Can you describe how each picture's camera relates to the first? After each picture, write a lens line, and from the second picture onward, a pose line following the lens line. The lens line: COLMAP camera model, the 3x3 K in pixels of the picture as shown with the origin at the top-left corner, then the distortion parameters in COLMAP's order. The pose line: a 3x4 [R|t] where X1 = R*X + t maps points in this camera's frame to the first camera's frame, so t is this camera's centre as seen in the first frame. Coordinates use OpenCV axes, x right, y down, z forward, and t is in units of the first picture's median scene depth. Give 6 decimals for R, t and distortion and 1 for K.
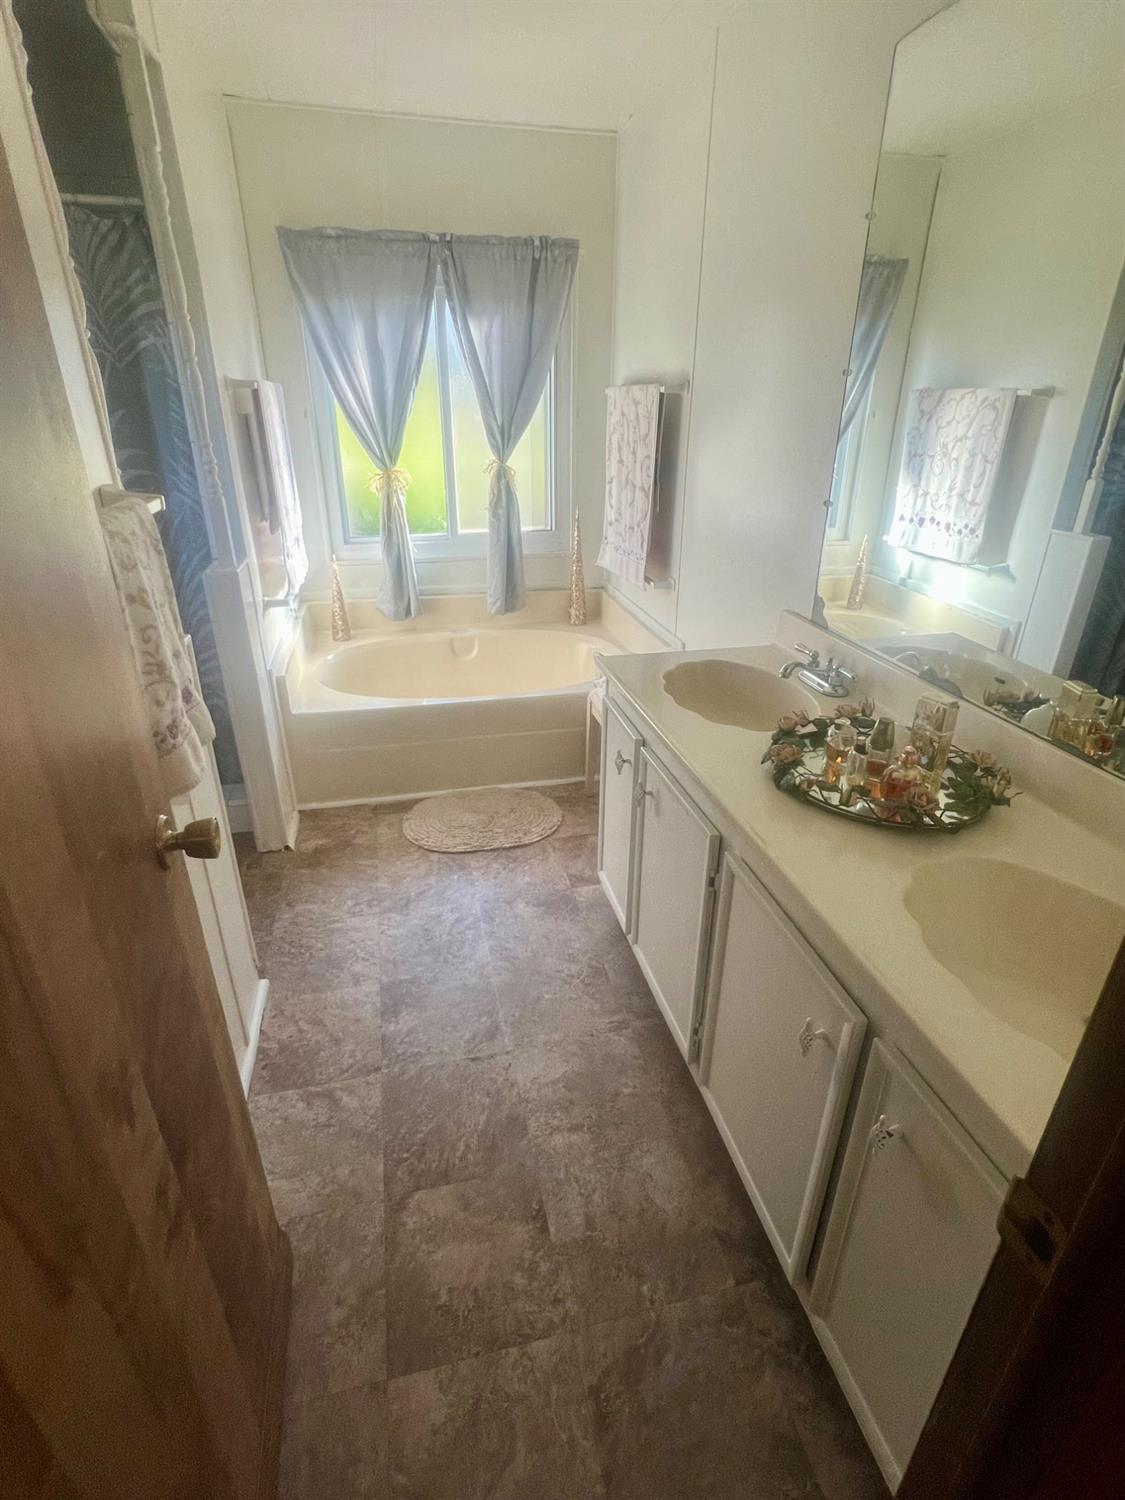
lens RADIAL K [[737.9, 0, 555.8], [0, 737.9, 739.2], [0, 0, 1]] dist [-0.001119, 0.000703]
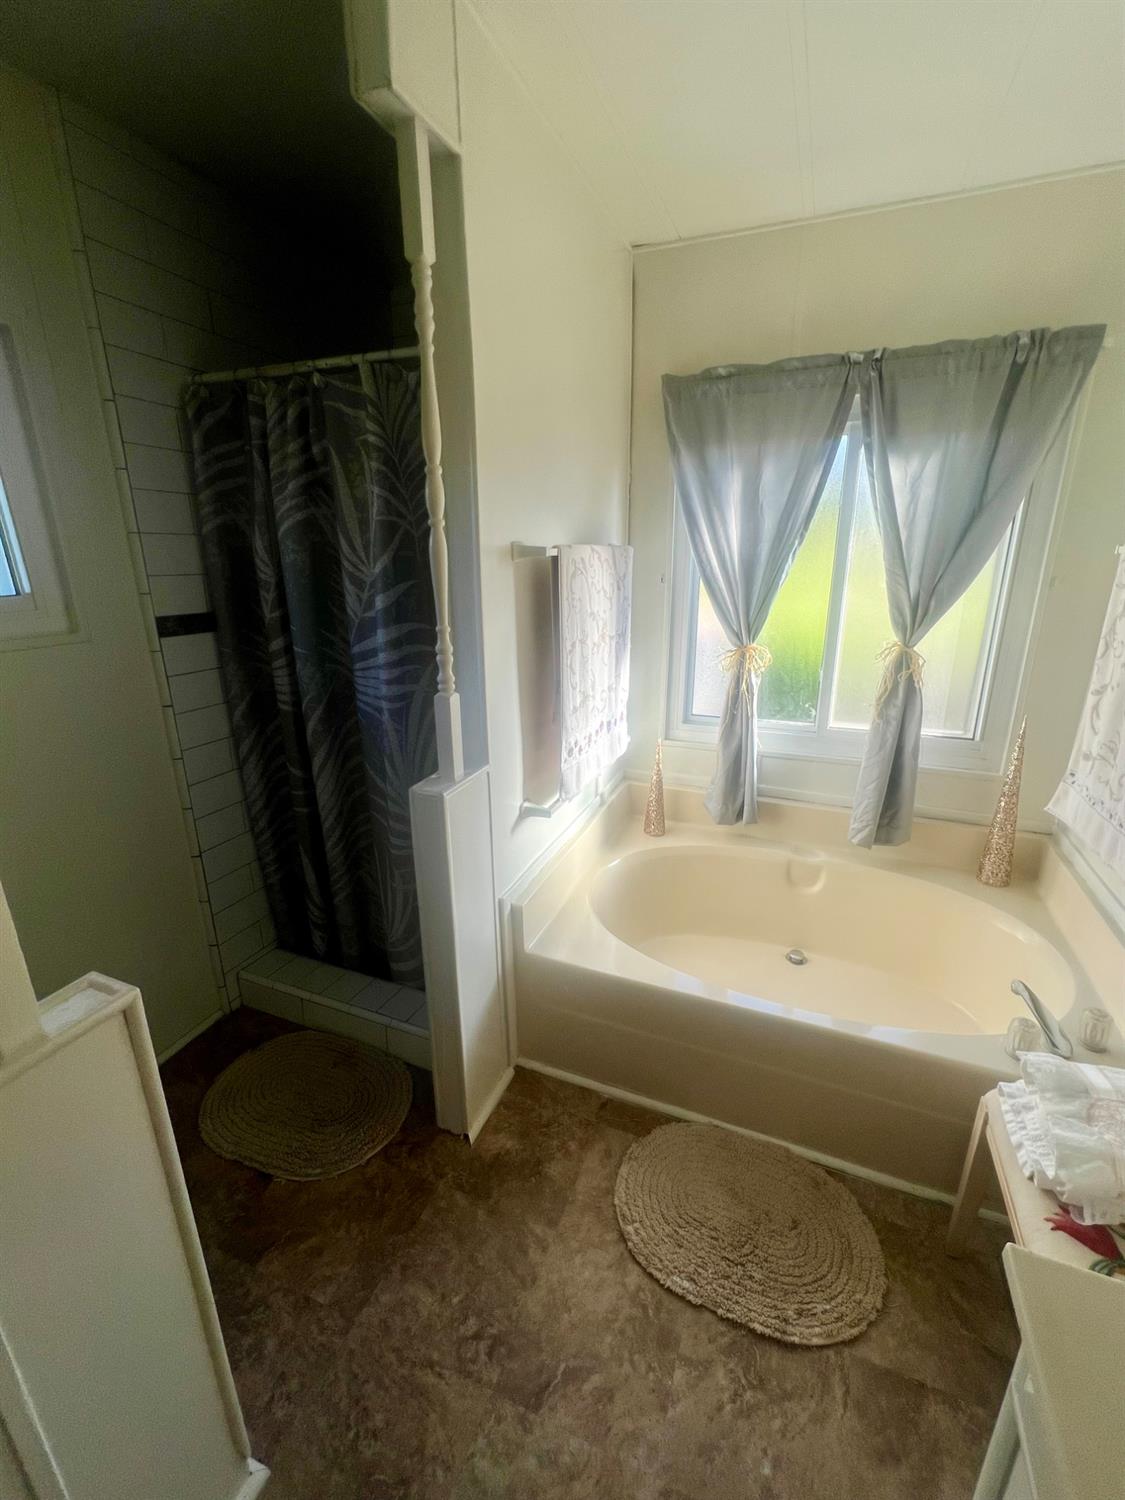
lens RADIAL K [[608.1, 0, 574.0], [0, 608.1, 742.6], [0, 0, 1]] dist [-0.002595, 0.000961]
pose [[0.819738, 0.161755, -0.549423, 0.000836], [-0.229970, 0.971522, -0.057091, -0.191185], [0.524542, 0.173151, 0.833592, 0.386516]]
